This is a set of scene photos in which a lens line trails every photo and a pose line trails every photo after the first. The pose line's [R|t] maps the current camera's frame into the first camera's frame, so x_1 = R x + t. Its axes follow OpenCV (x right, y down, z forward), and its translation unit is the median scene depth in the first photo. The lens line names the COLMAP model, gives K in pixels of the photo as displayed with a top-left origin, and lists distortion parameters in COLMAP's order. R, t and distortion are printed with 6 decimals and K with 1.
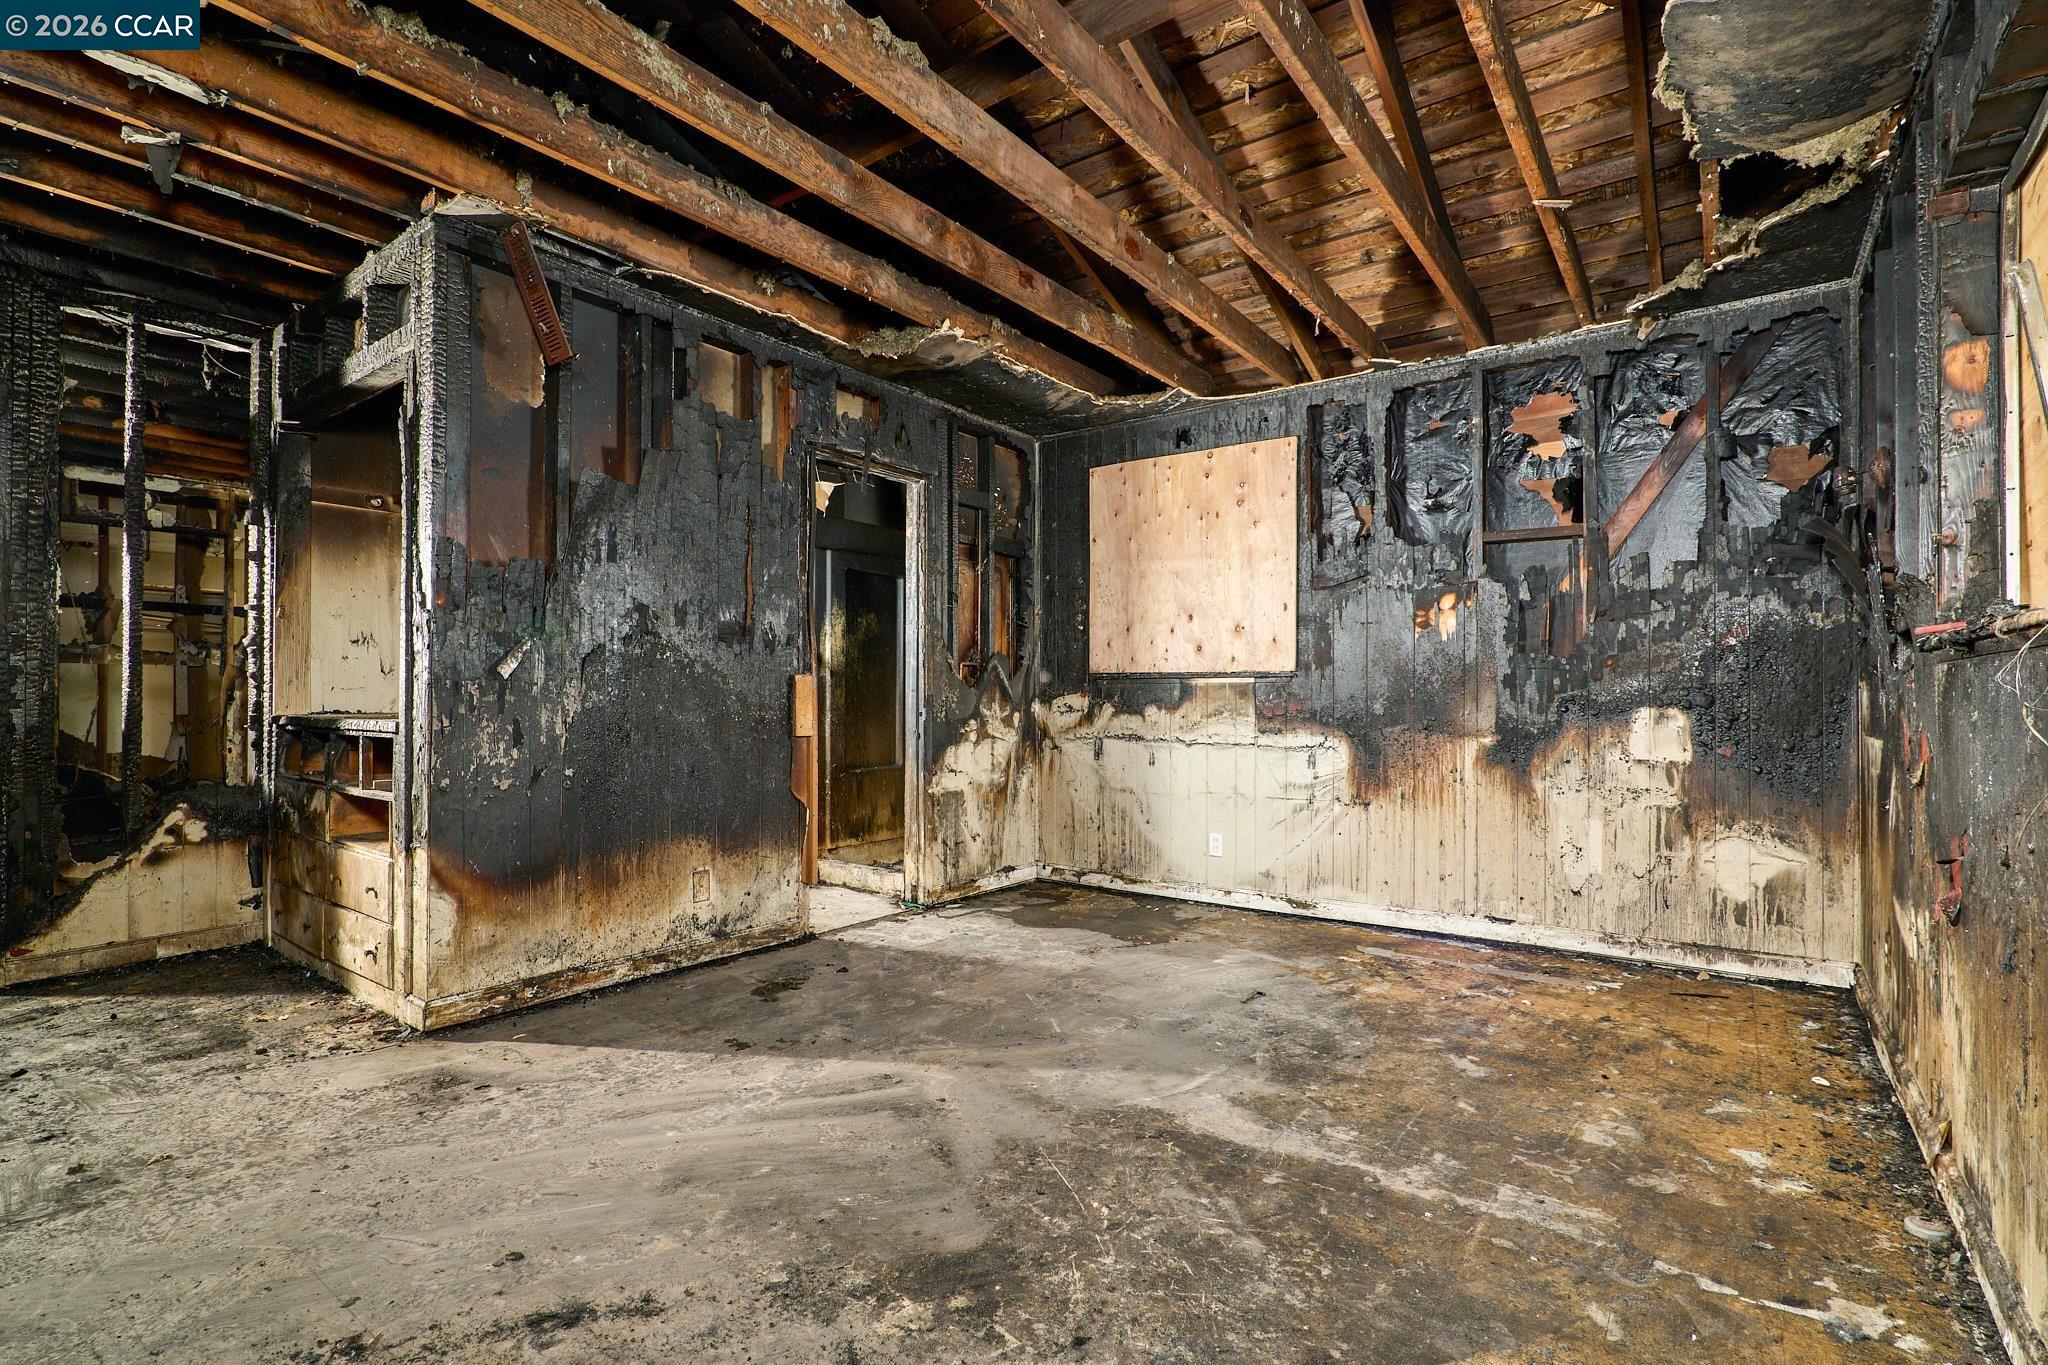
lens RADIAL K [[953.5, 0, 1022.3], [0, 953.5, 696.3], [0, 0, 1]] dist [-0.018415, 0.008338]
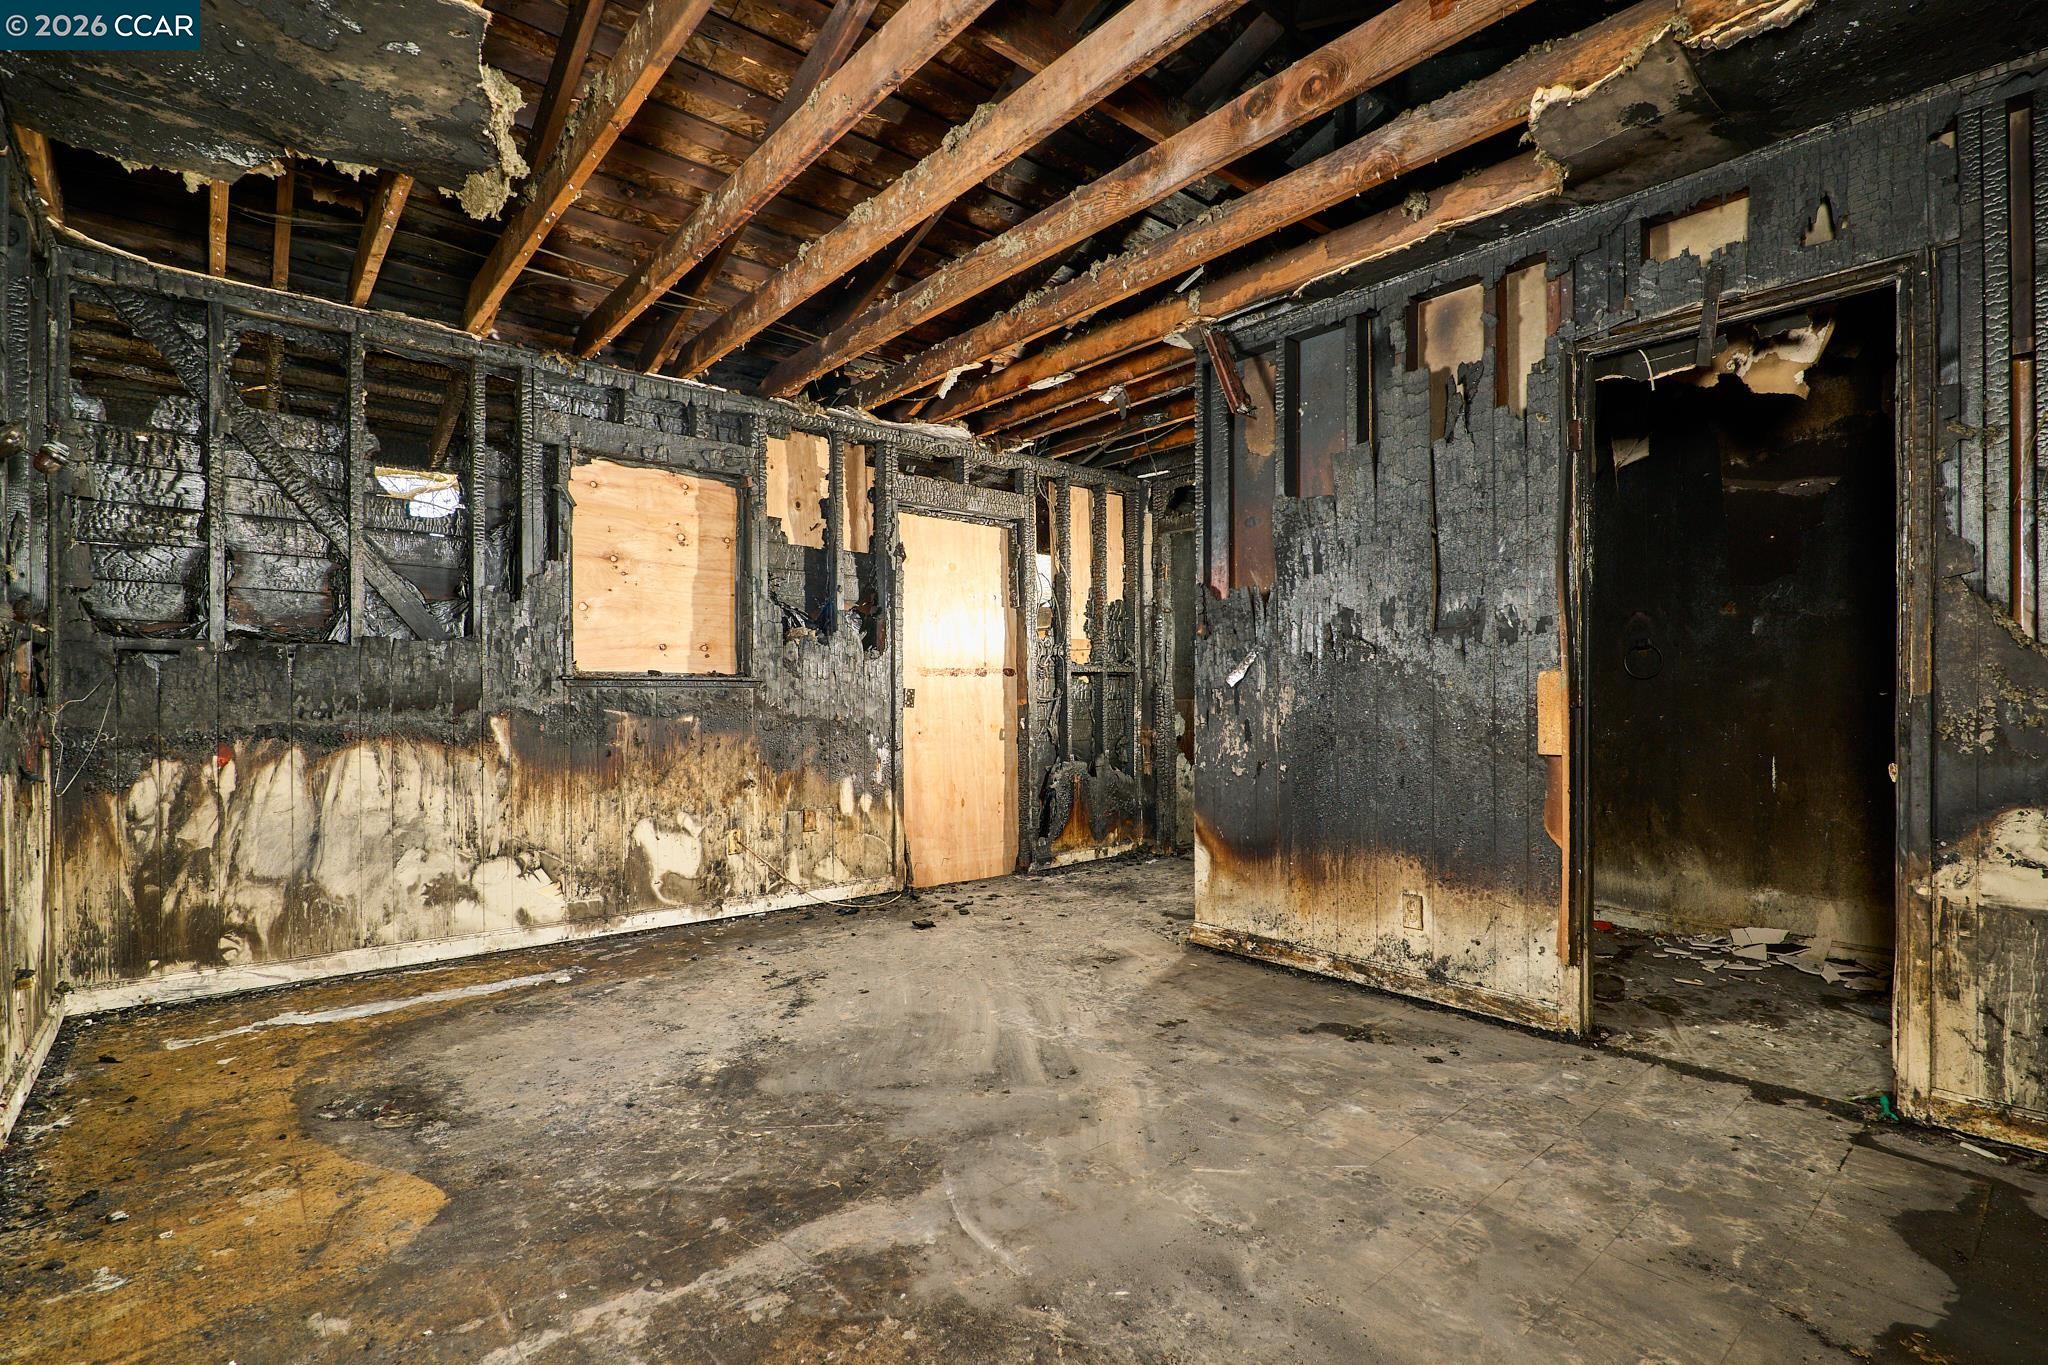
lens RADIAL K [[953.5, 0, 1022.3], [0, 953.5, 696.3], [0, 0, 1]] dist [-0.018415, 0.008338]
pose [[-0.222147, -0.005682, -0.974997, 0.730708], [0.002883, 0.999975, -0.006485, 0.001267], [0.975009, -0.004251, -0.222125, 0.990467]]
